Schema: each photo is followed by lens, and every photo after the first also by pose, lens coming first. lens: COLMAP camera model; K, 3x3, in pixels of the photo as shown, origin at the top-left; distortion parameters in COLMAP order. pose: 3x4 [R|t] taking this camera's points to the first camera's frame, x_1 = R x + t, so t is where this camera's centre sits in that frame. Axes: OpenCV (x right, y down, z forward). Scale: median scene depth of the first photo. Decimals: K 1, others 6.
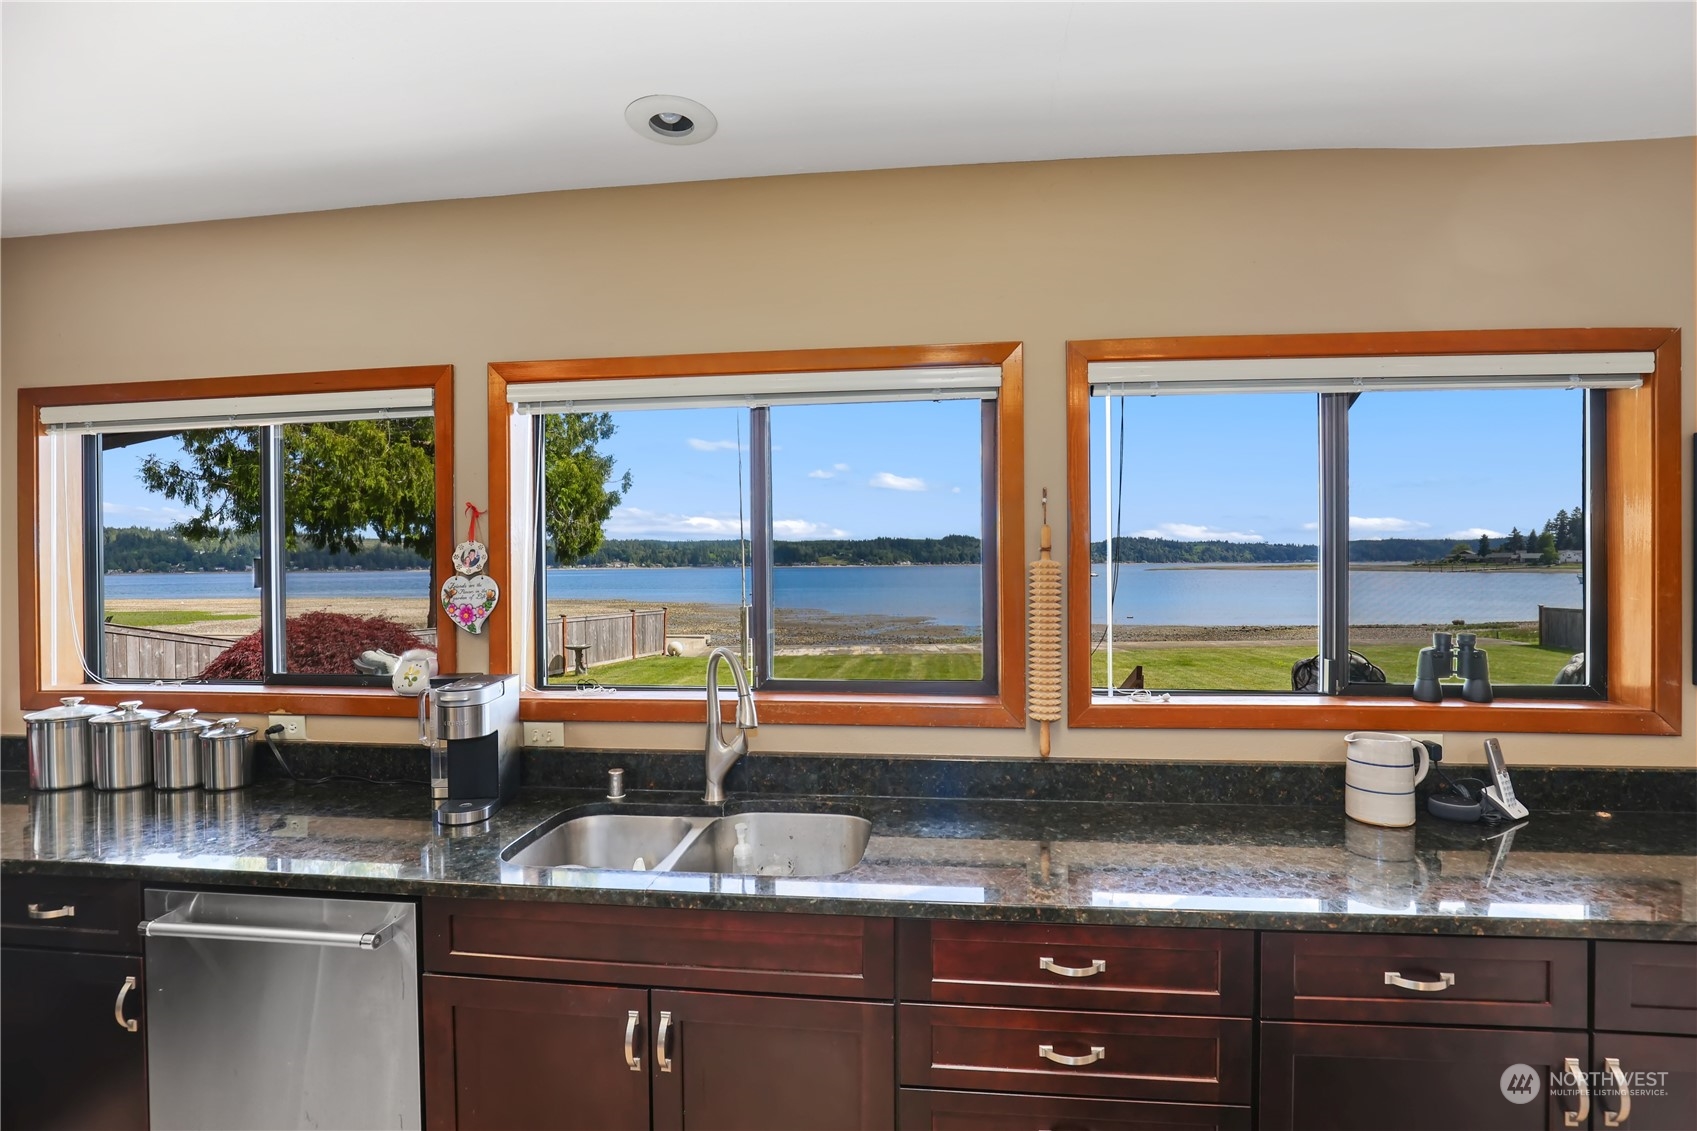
lens RADIAL K [[787.0, 0, 852.6], [0, 787.0, 587.4], [0, 0, 1]] dist [-0.035678, 0.004693]
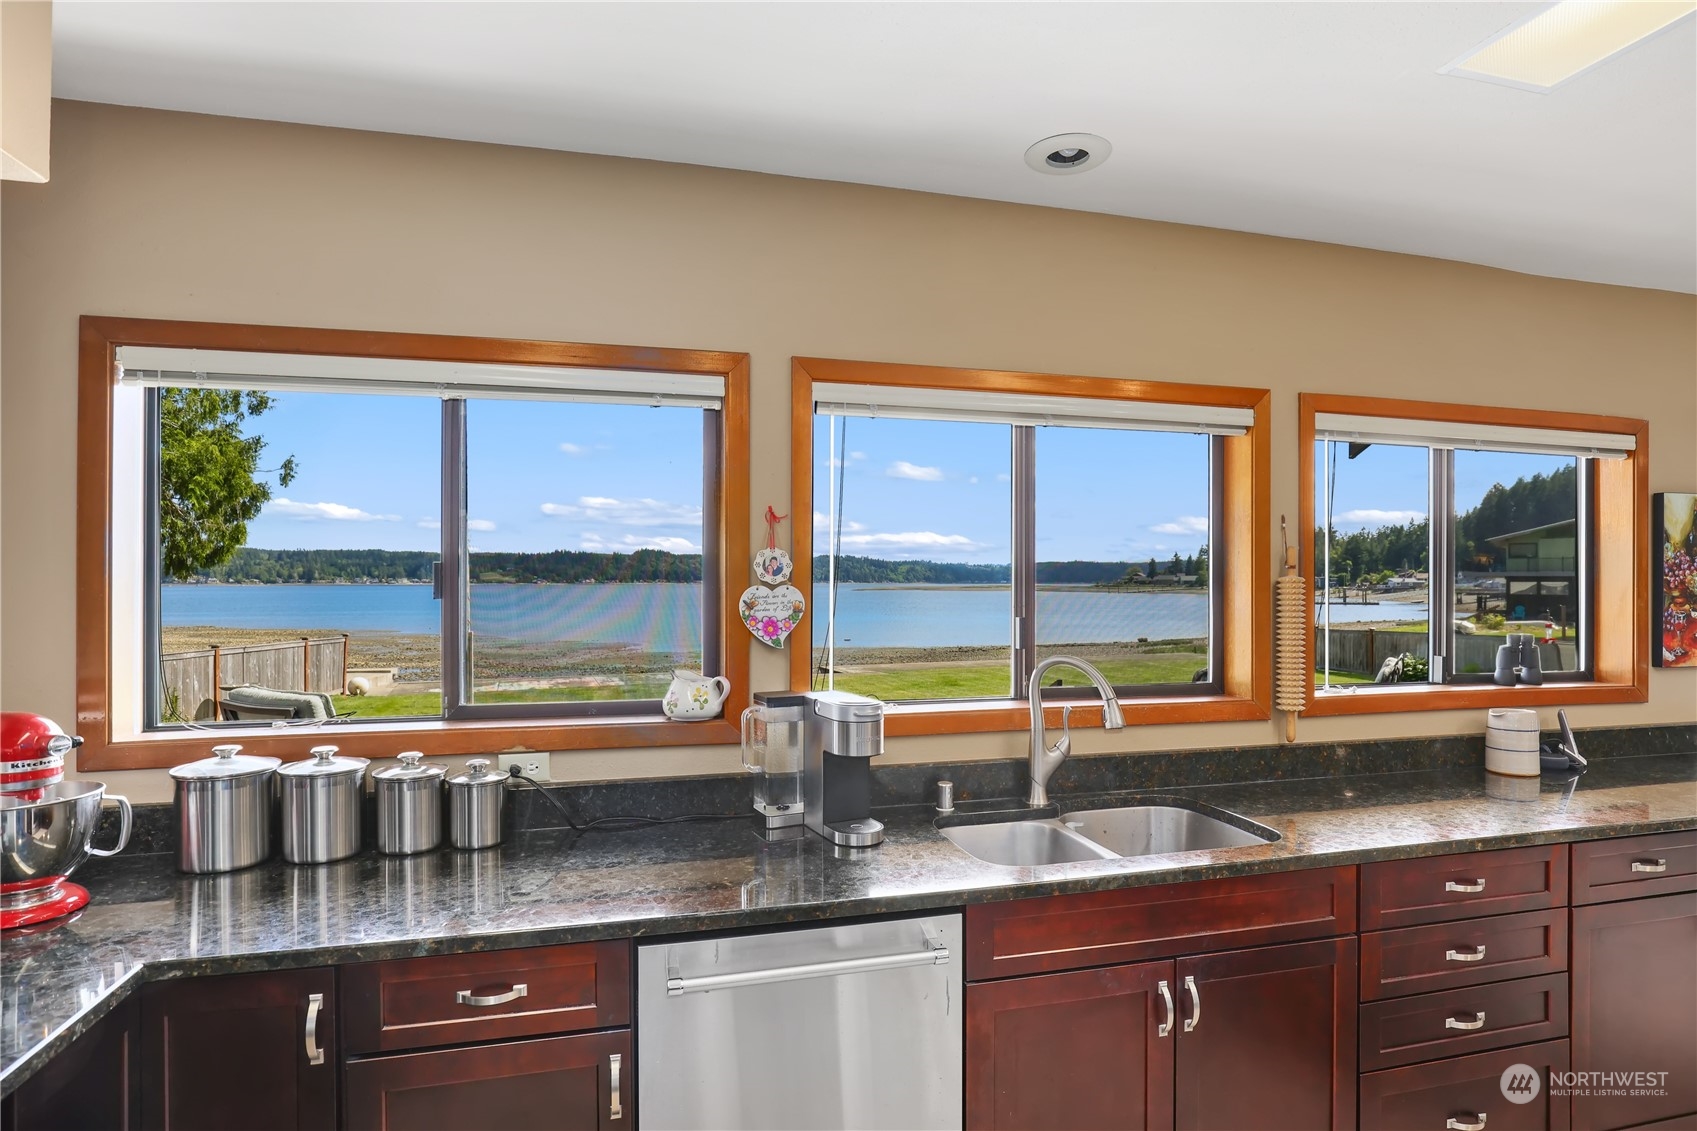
lens RADIAL K [[880.9, 0, 854.1], [0, 880.9, 601.7], [0, 0, 1]] dist [-0.024209, 0.001713]
pose [[0.935132, 0.000599, 0.354299, -0.735241], [0.002217, 0.999969, -0.007542, 0.011194], [-0.354292, 0.007839, 0.935102, -0.002416]]
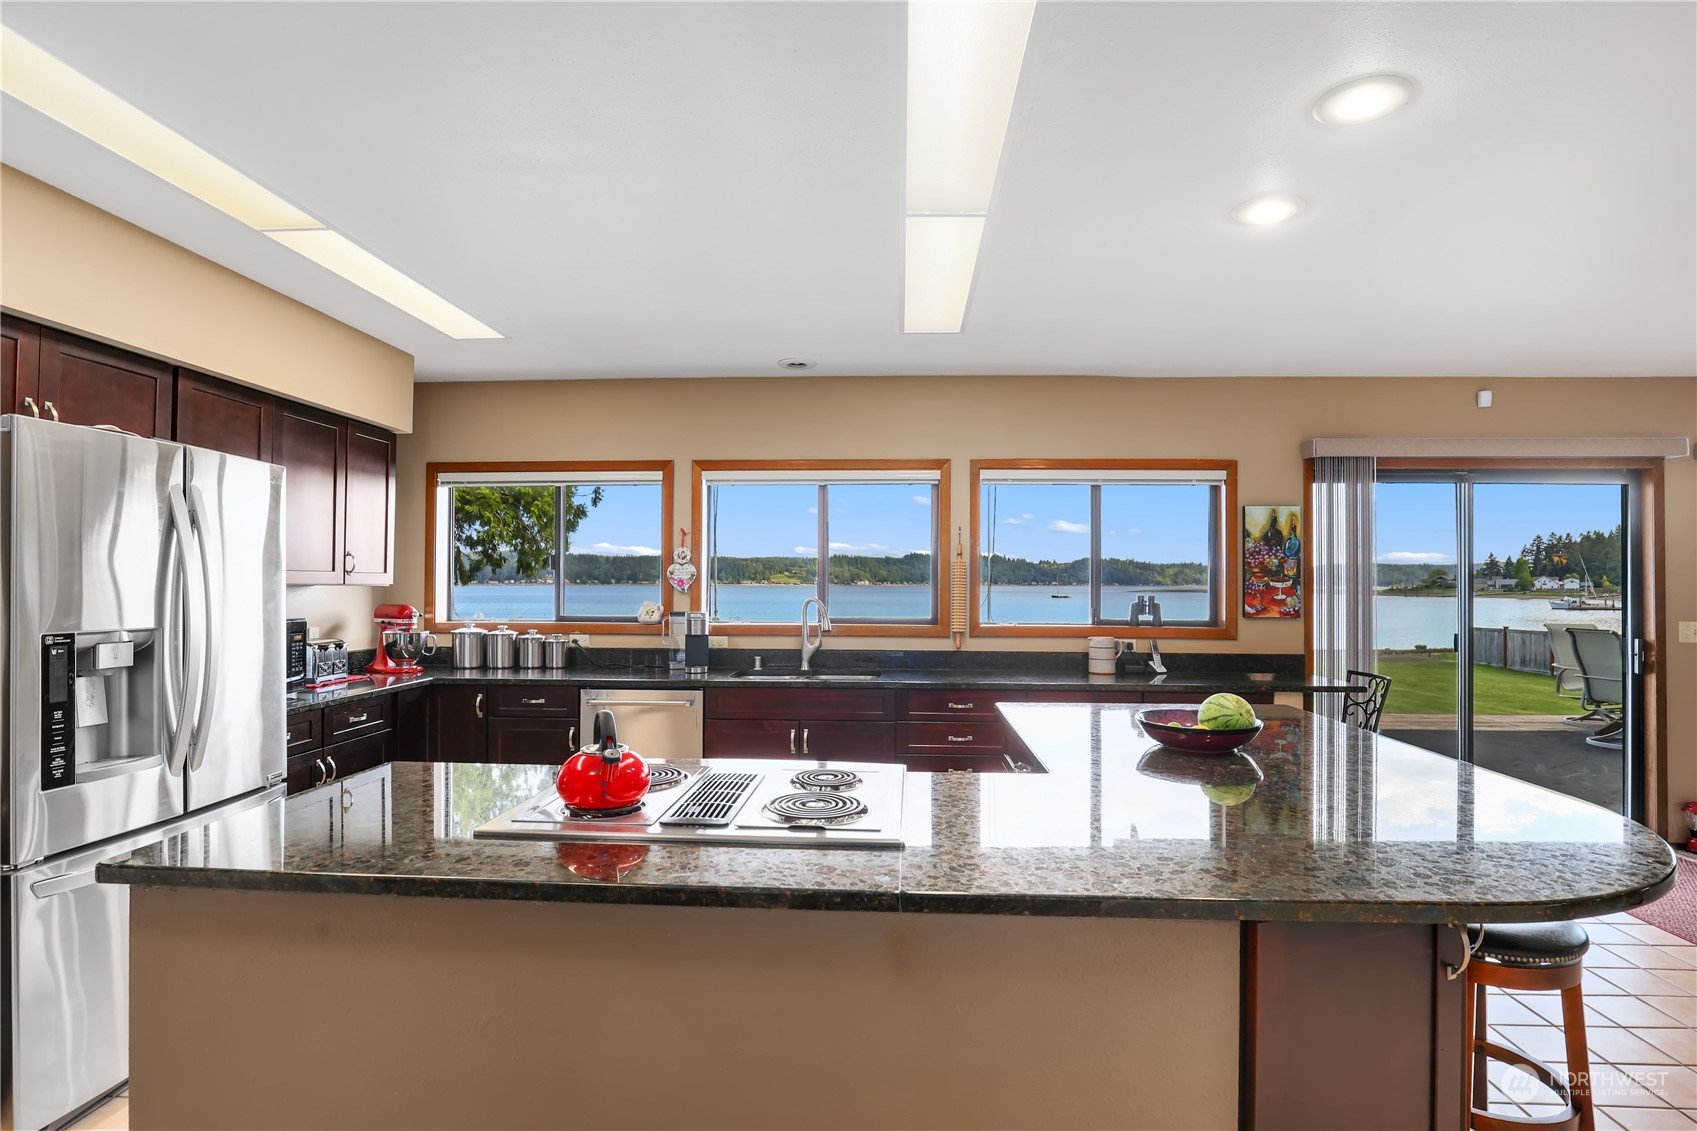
lens RADIAL K [[847.6, 0, 850.3], [0, 847.6, 597.4], [0, 0, 1]] dist [-0.029846, -0.000916]
pose [[0.998559, 0.010780, 0.052566, -0.159570], [-0.010087, 0.999859, -0.013439, 0.093099], [-0.052704, 0.012890, 0.998527, -1.179145]]
